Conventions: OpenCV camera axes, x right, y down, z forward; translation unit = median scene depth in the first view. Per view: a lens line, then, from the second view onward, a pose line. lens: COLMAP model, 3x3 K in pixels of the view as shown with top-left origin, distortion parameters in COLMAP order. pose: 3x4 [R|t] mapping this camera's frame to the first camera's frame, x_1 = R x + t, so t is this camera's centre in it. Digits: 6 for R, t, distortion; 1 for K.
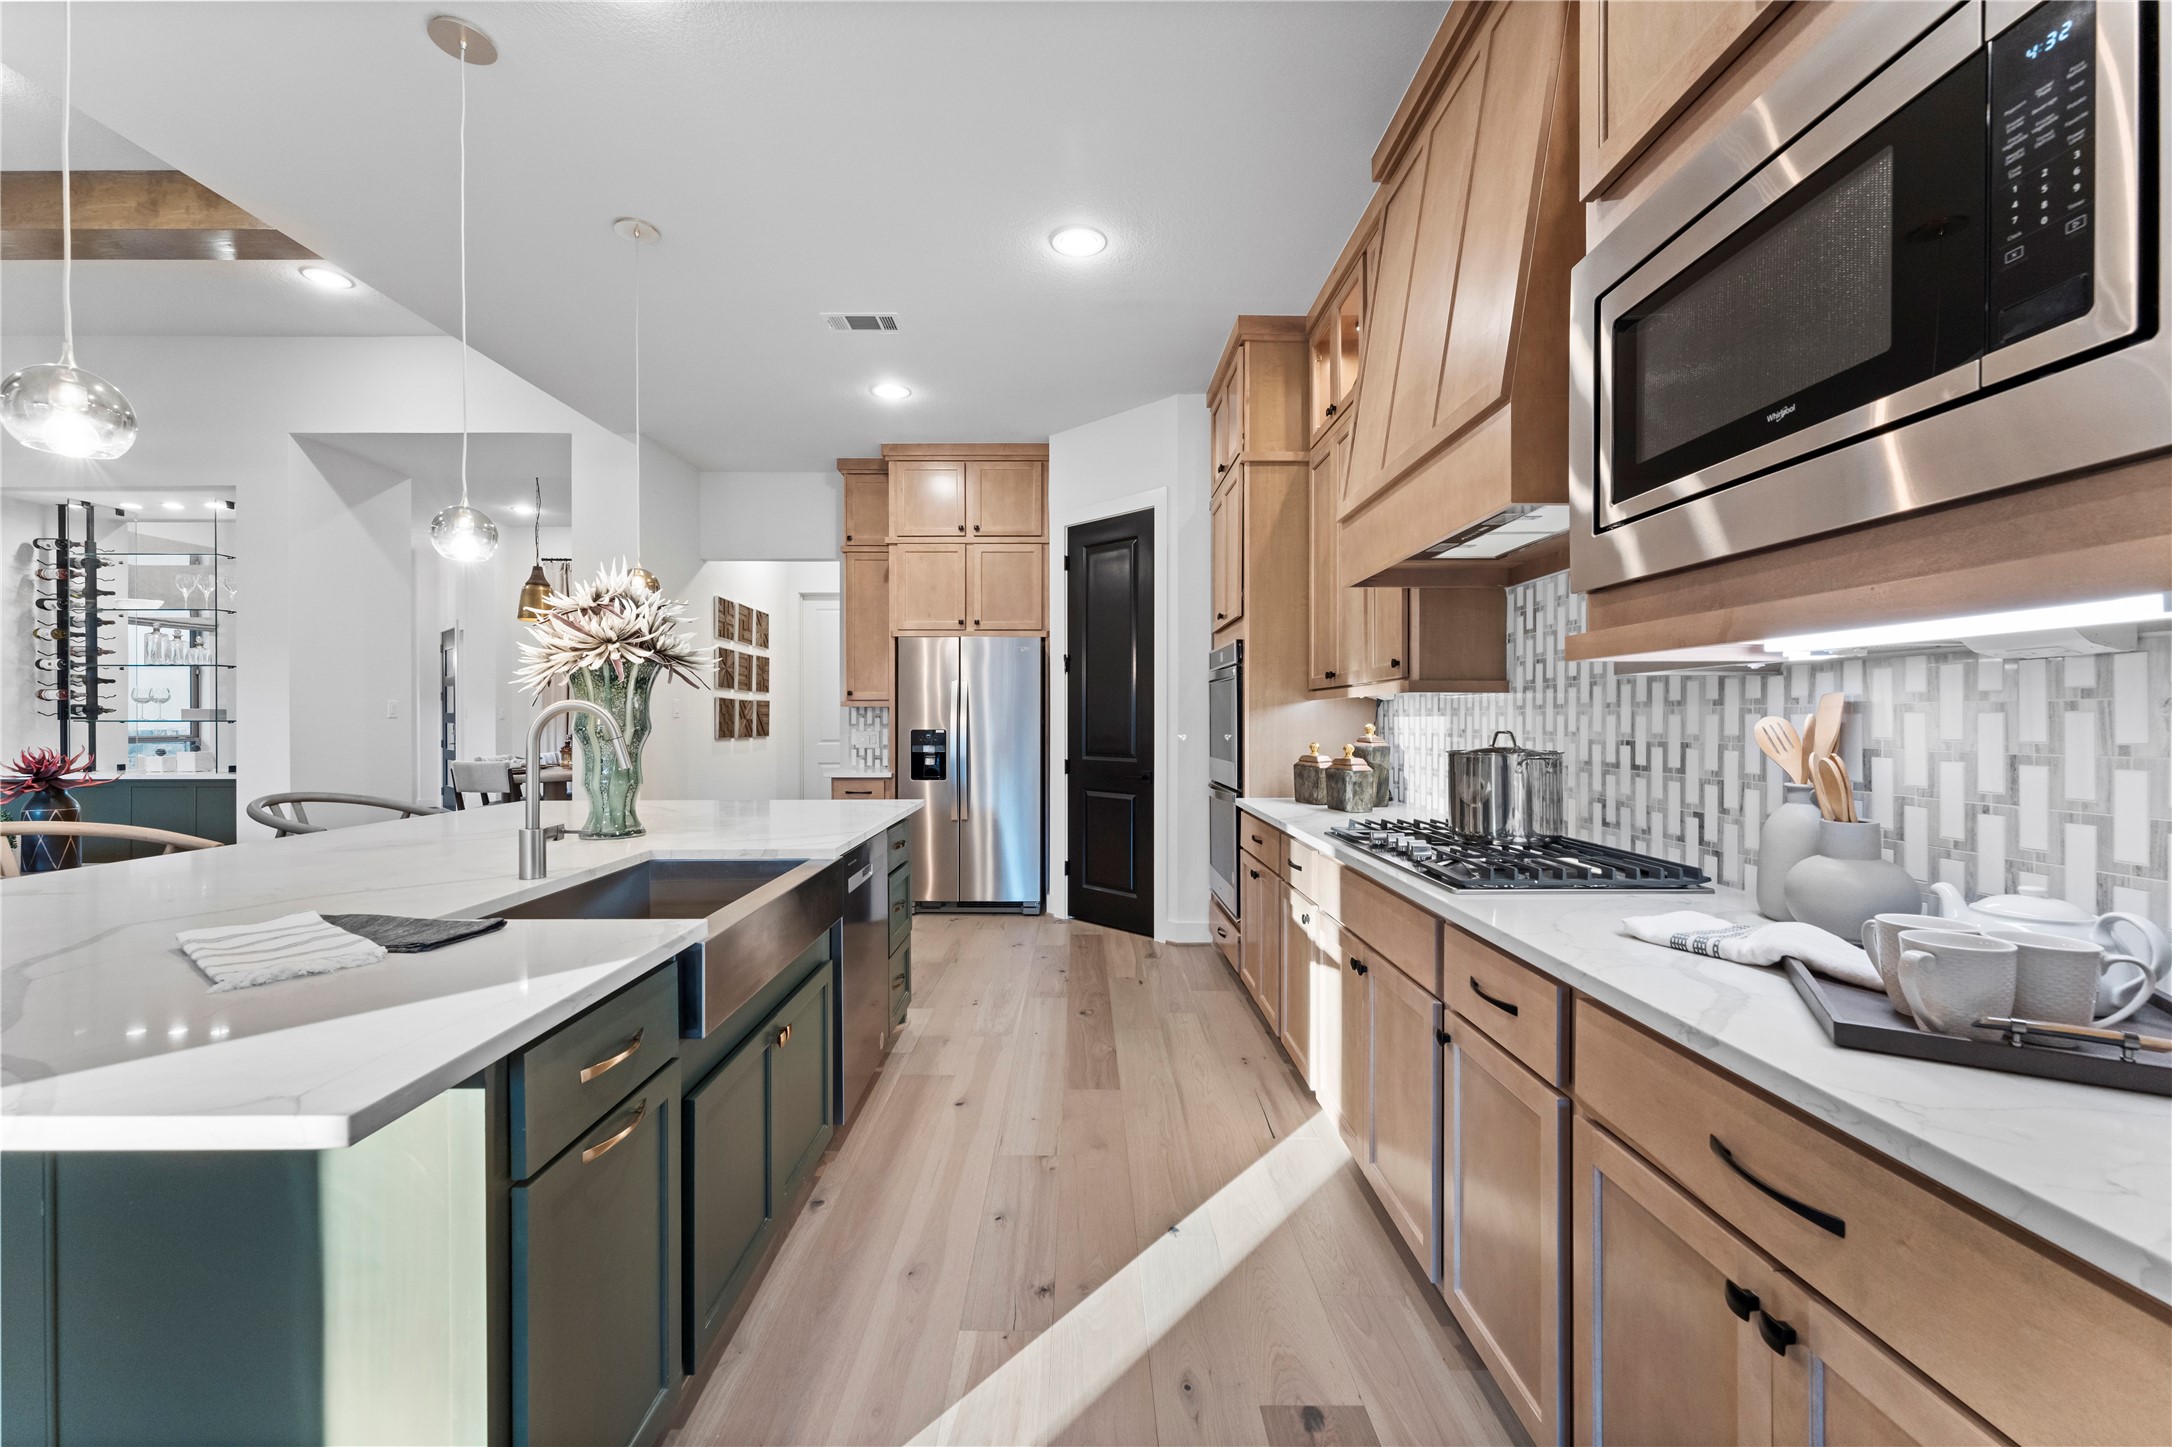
lens RADIAL K [[842.9, 0, 1086.0], [0, 842.9, 723.5], [0, 0, 1]] dist [0.000074, 0.000001]
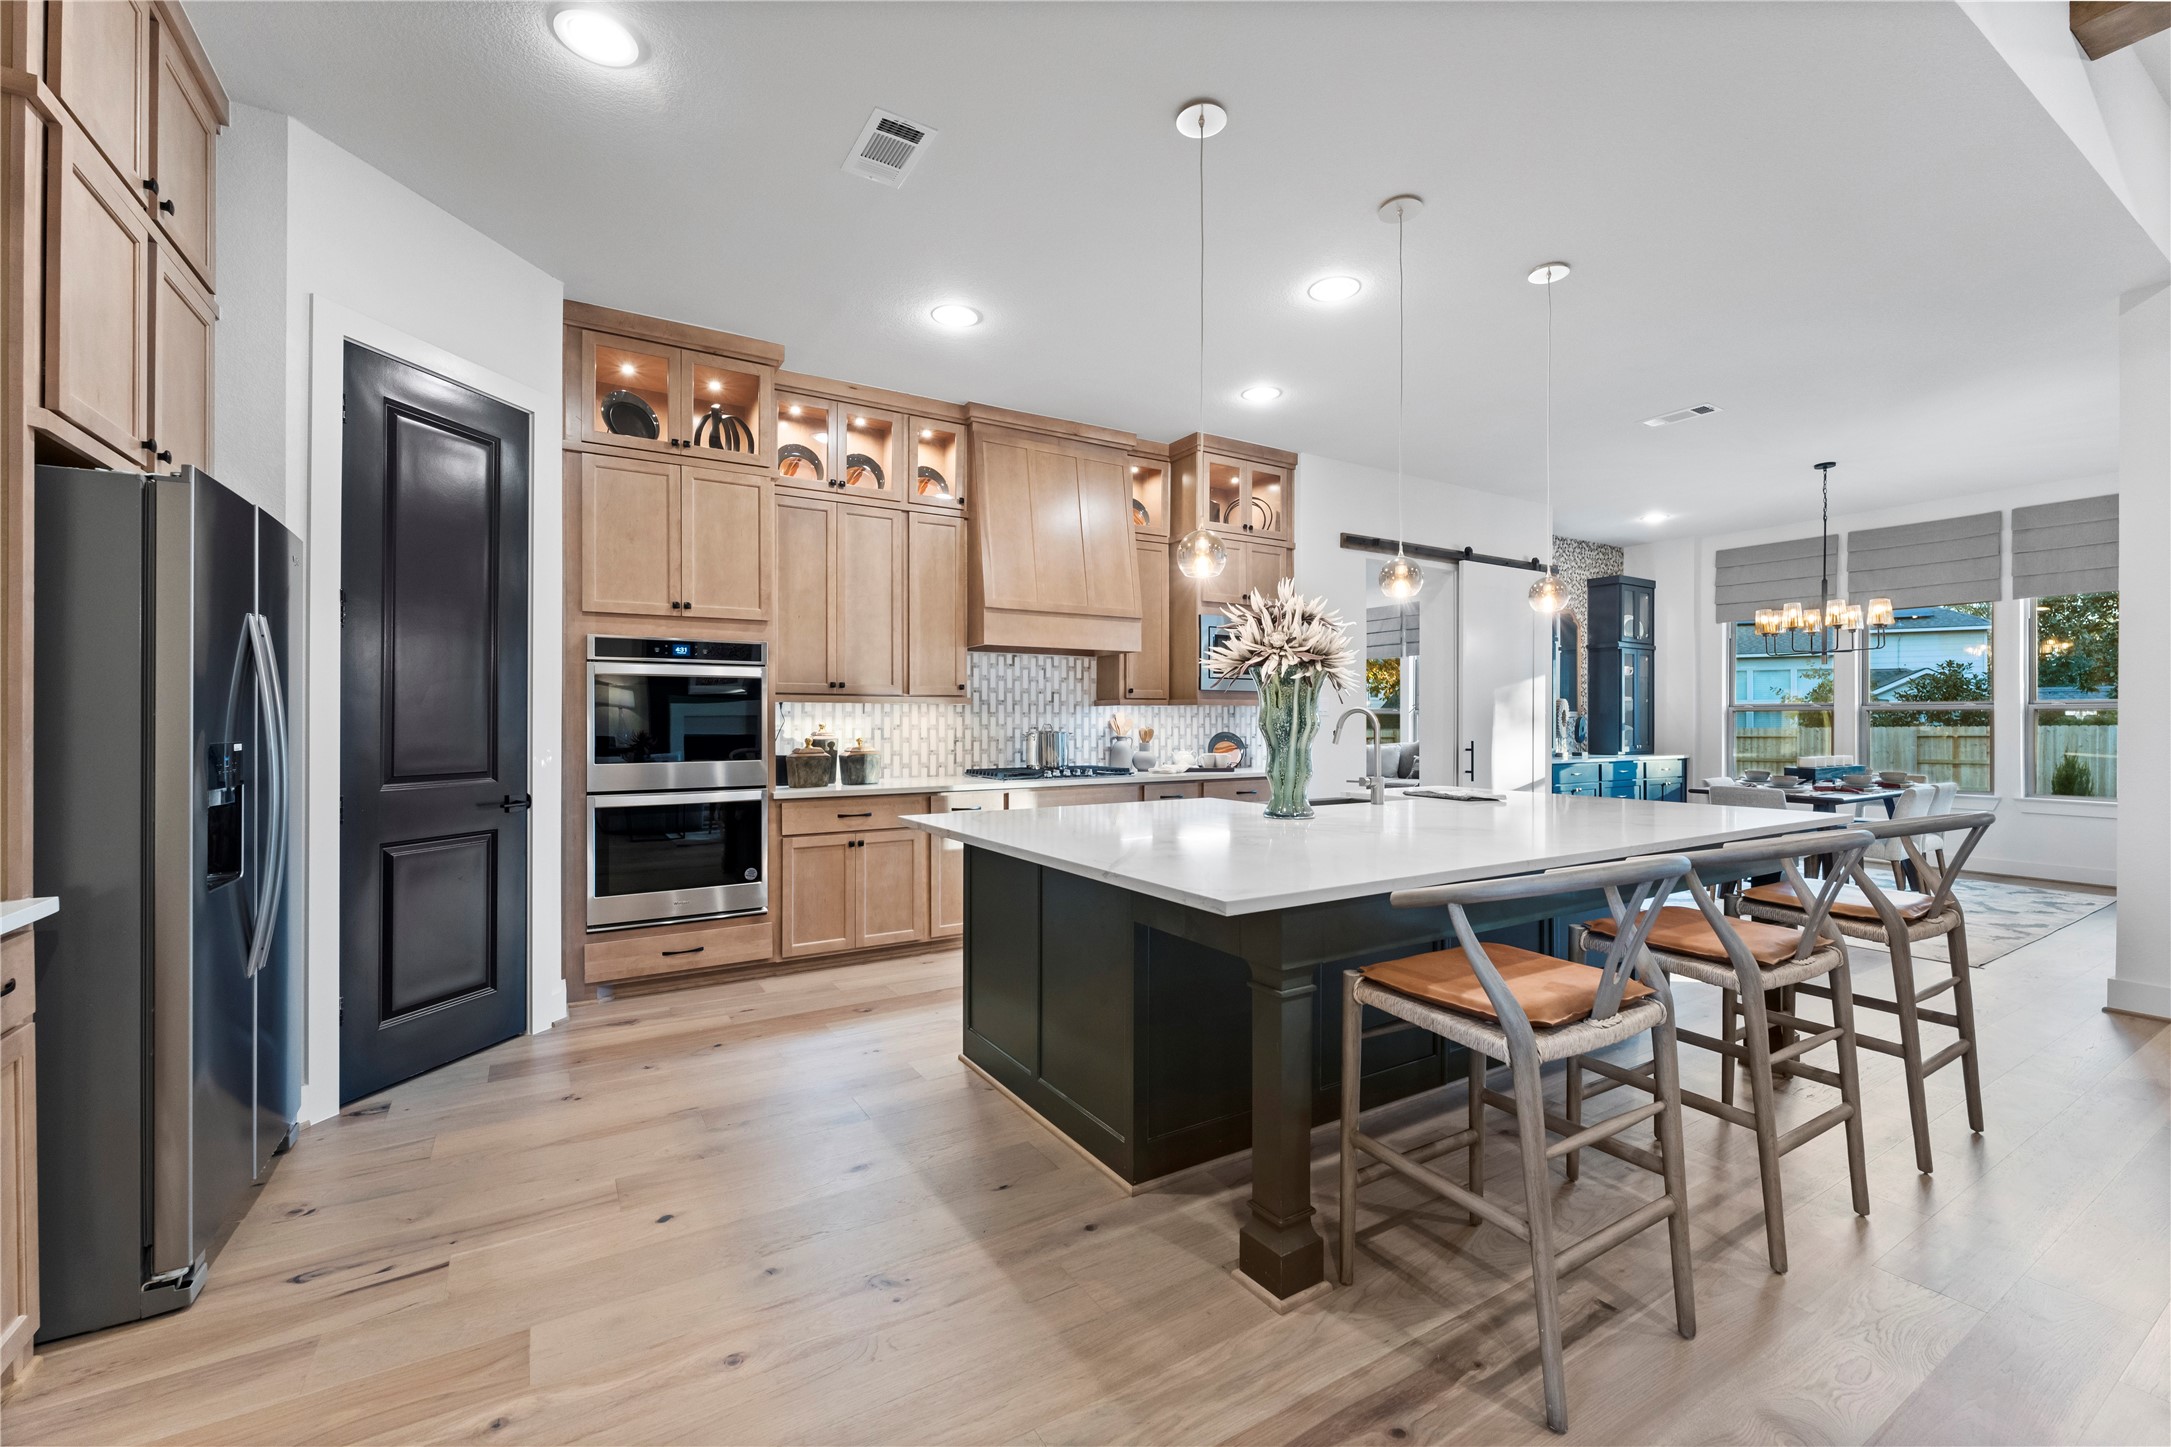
lens RADIAL K [[894.6, 0, 1085.5], [0, 894.6, 723.5], [0, 0, 1]] dist [0.000072, -0.000001]
pose [[-0.515744, -0.000303, 0.856743, -1.041910], [0.002780, 0.999994, 0.002027, 0.002741], [-0.856738, 0.003428, -0.515740, 1.322556]]
